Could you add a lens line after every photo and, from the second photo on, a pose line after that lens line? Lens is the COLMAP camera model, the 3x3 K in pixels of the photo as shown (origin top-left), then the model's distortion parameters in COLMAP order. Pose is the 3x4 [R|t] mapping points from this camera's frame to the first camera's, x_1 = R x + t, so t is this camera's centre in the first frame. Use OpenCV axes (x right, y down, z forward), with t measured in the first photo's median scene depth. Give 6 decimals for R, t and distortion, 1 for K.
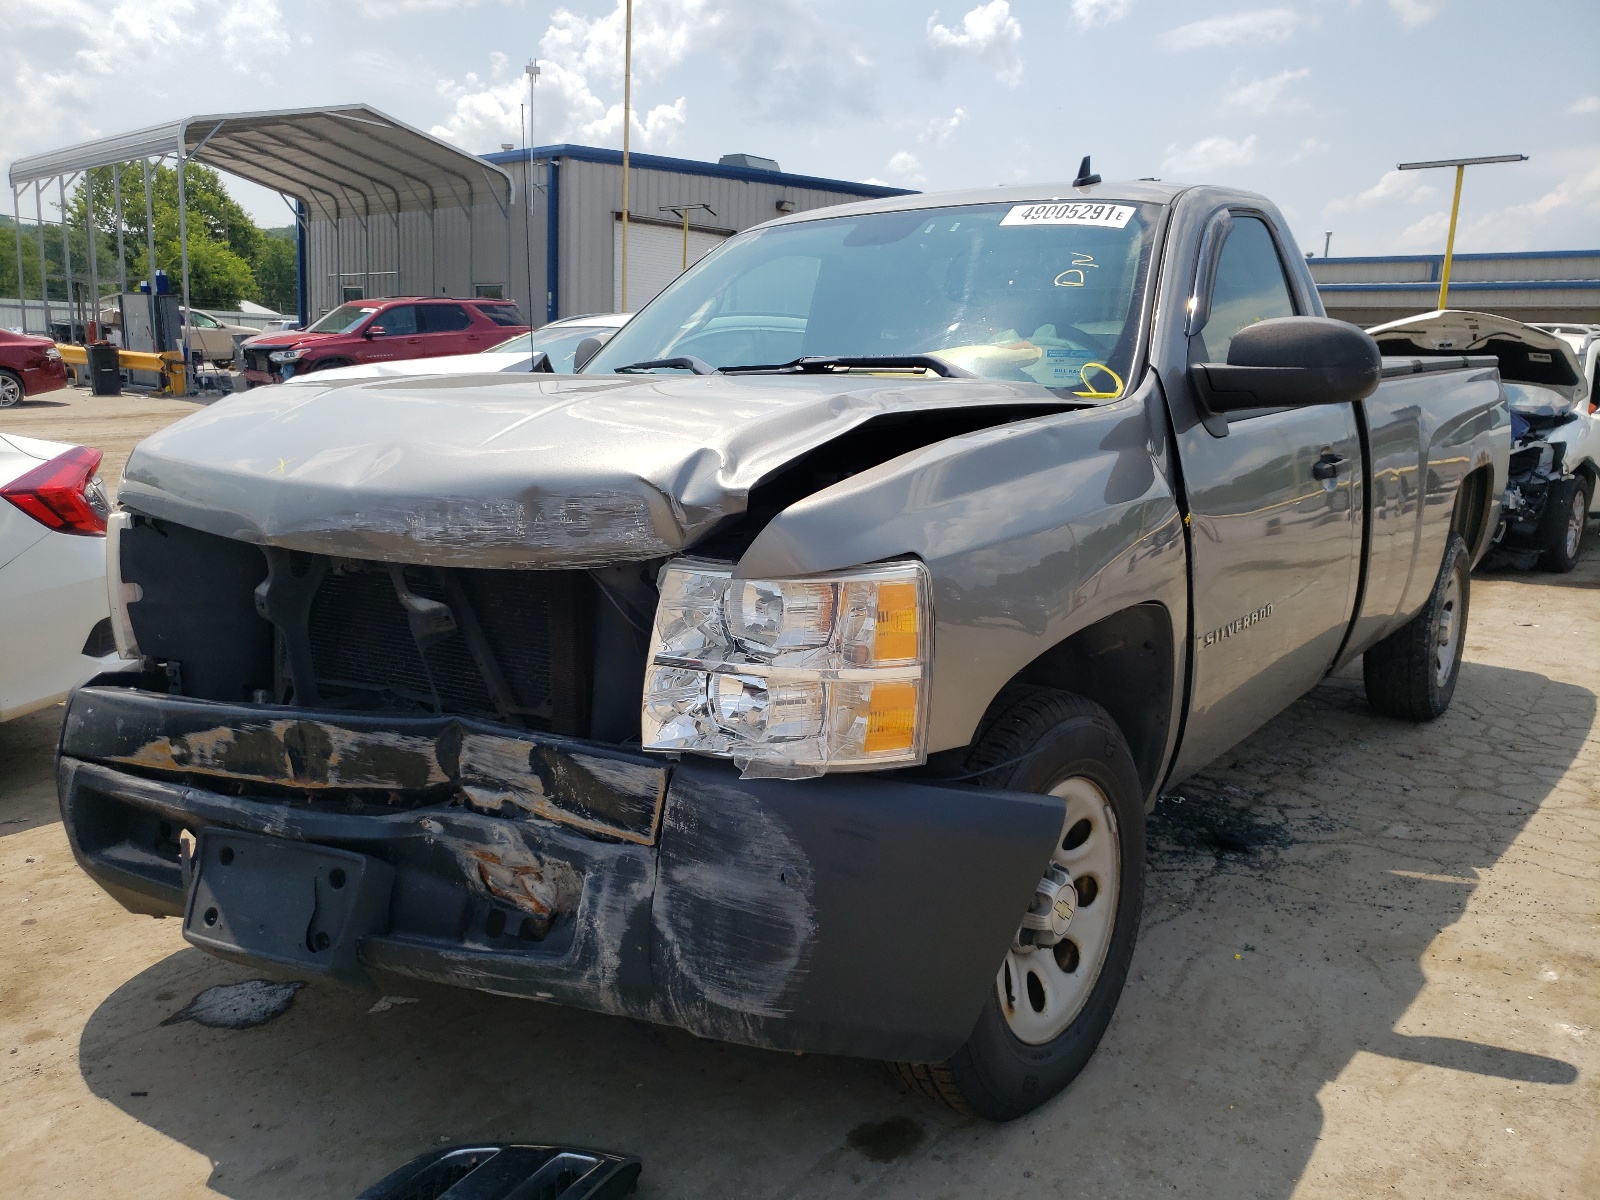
lens RADIAL K [[1339.0, 0, 800.0], [0, 1339.0, 600.0], [0, 0, 1]] dist [-0.014131, -0.010738]
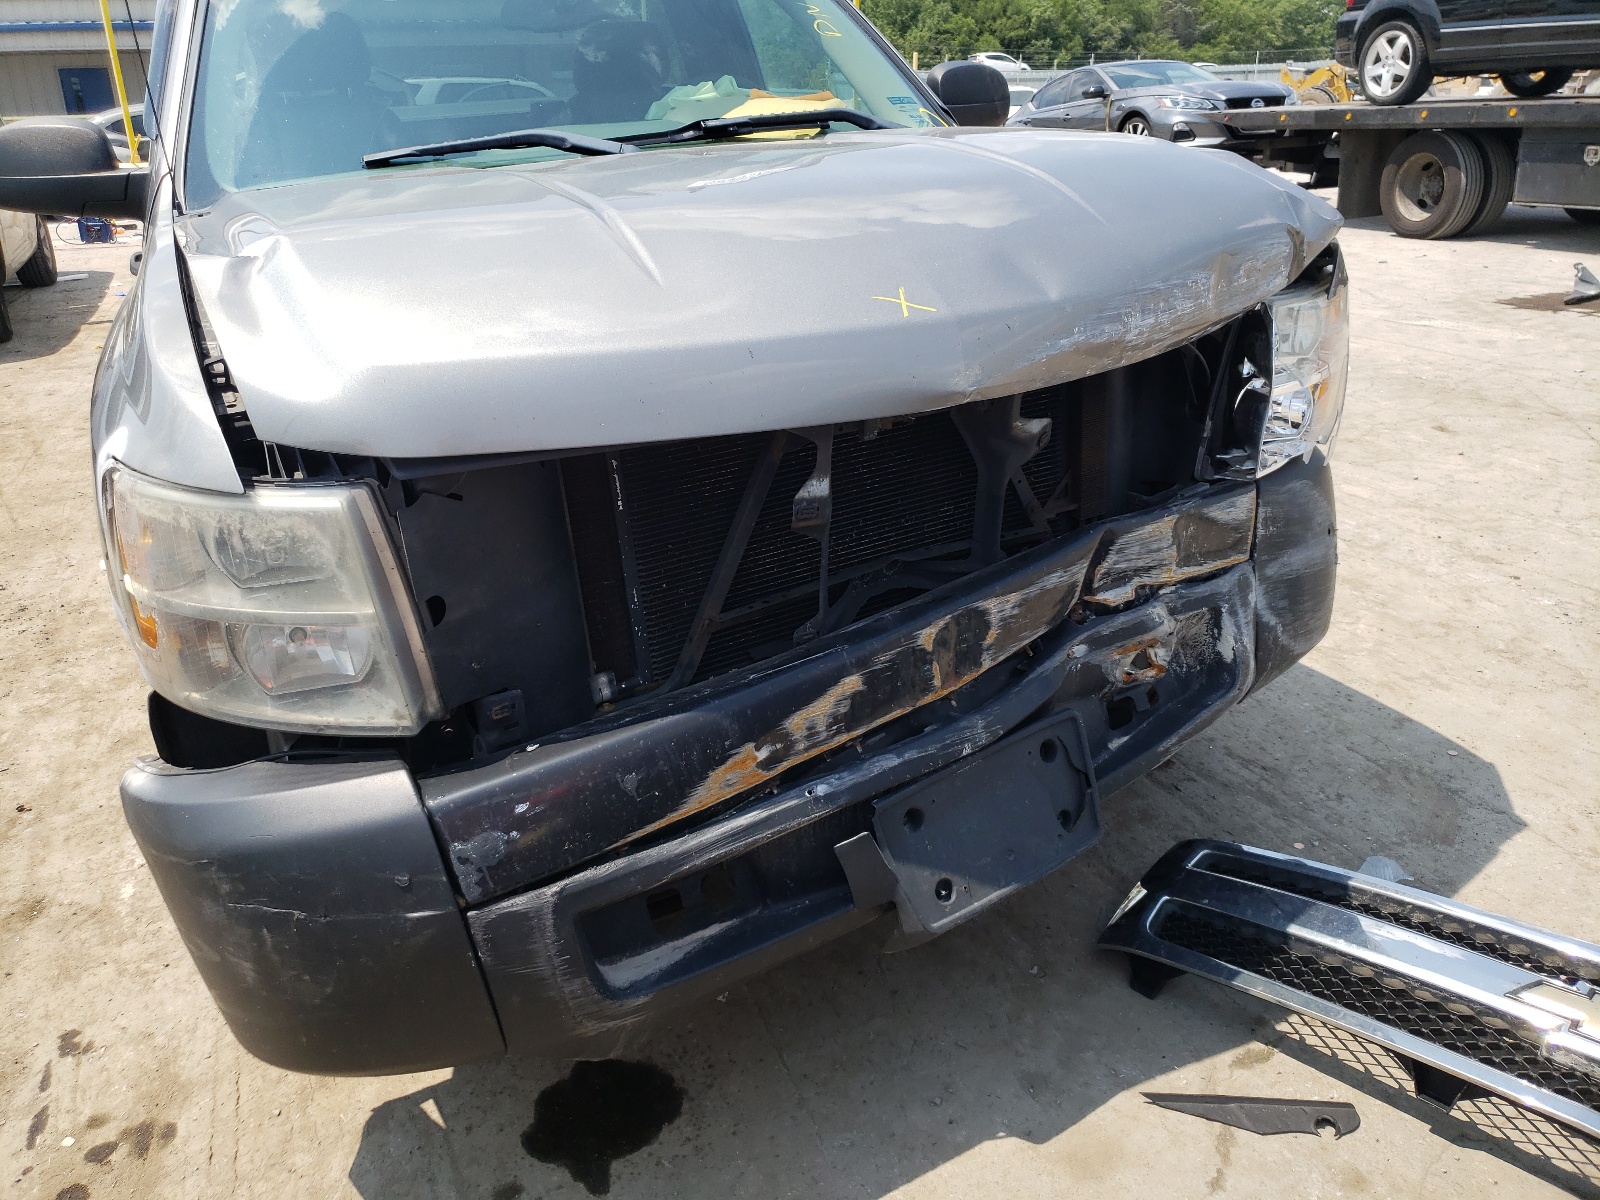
lens RADIAL K [[1245.9, 0, 800.0], [0, 1245.9, 600.0], [0, 0, 1]] dist [0.028123, -0.010705]
pose [[0.448783, -0.367539, 0.814560, -1.057552], [0.203365, 0.929595, 0.307400, -0.173509], [-0.870193, 0.027697, 0.491931, 0.729413]]
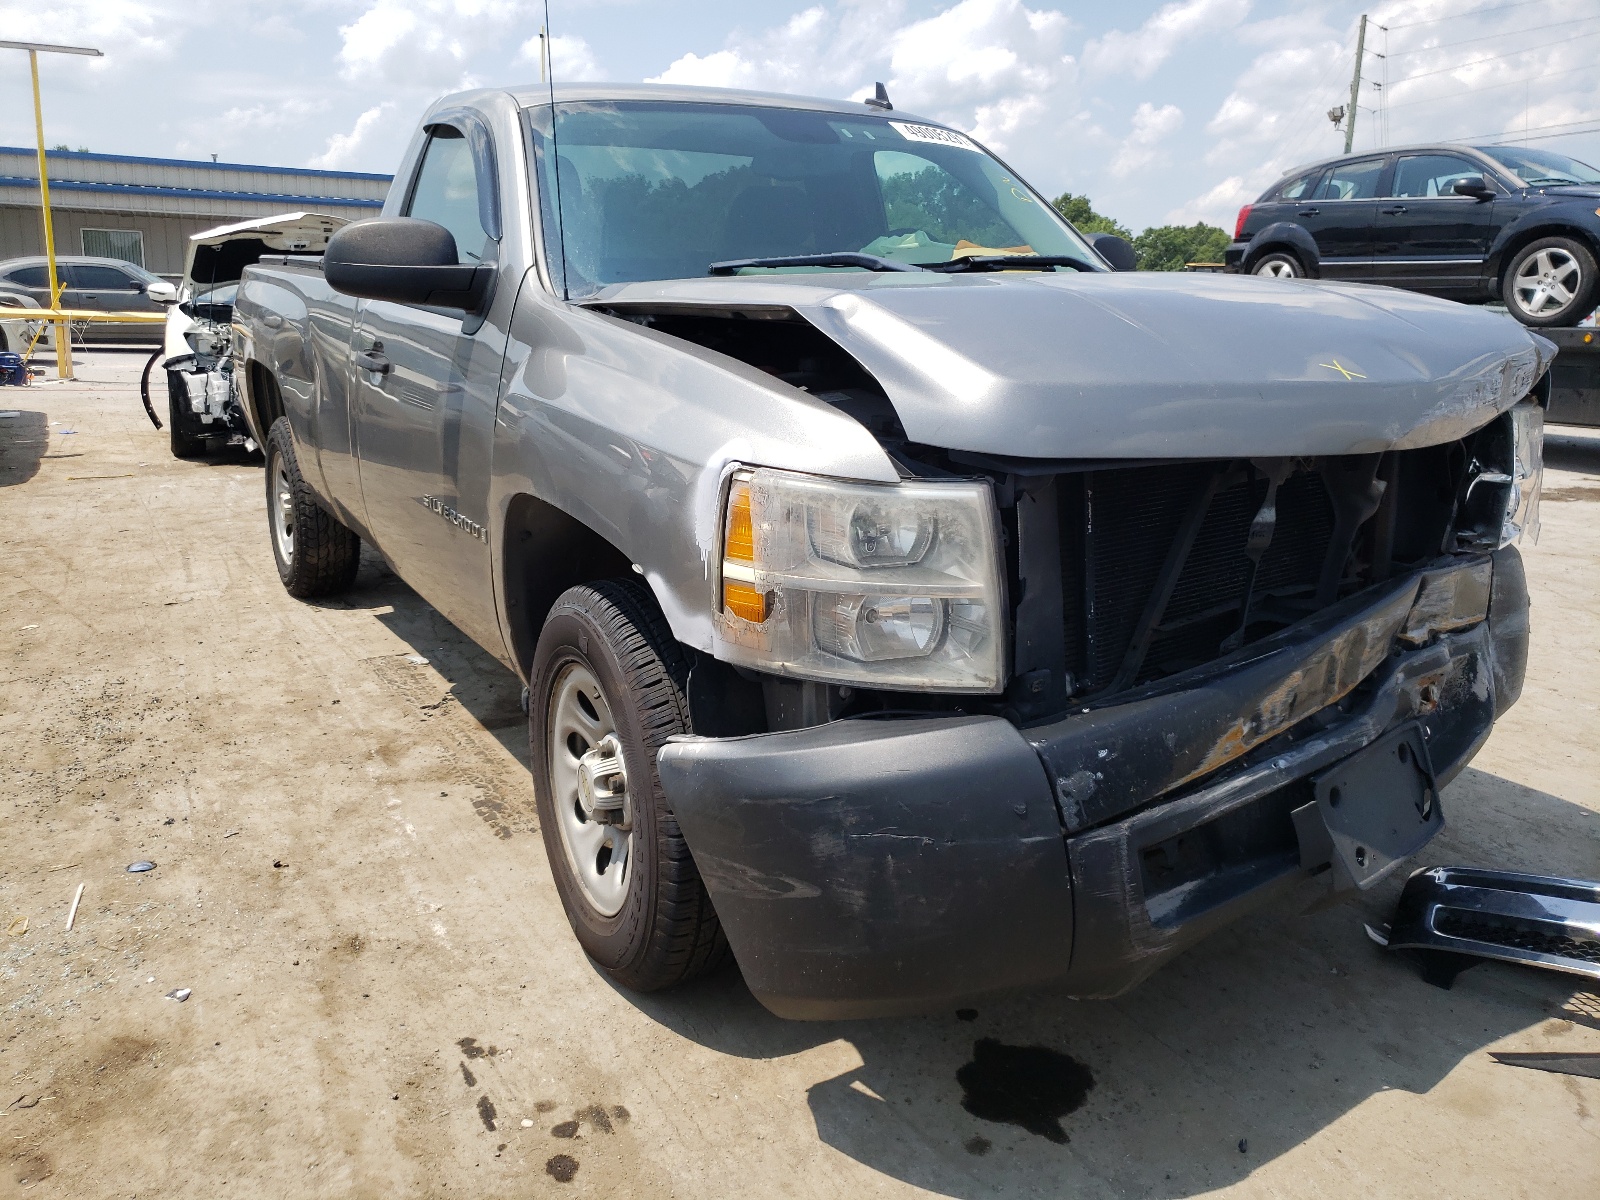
lens RADIAL K [[1265.6, 0, 800.0], [0, 1265.6, 600.0], [0, 0, 1]] dist [-0.013152, 0.039018]
pose [[0.344309, -0.229909, 0.910271, -1.396171], [0.152872, 0.970343, 0.187257, -0.171472], [-0.926327, 0.074681, 0.369244, 1.058798]]
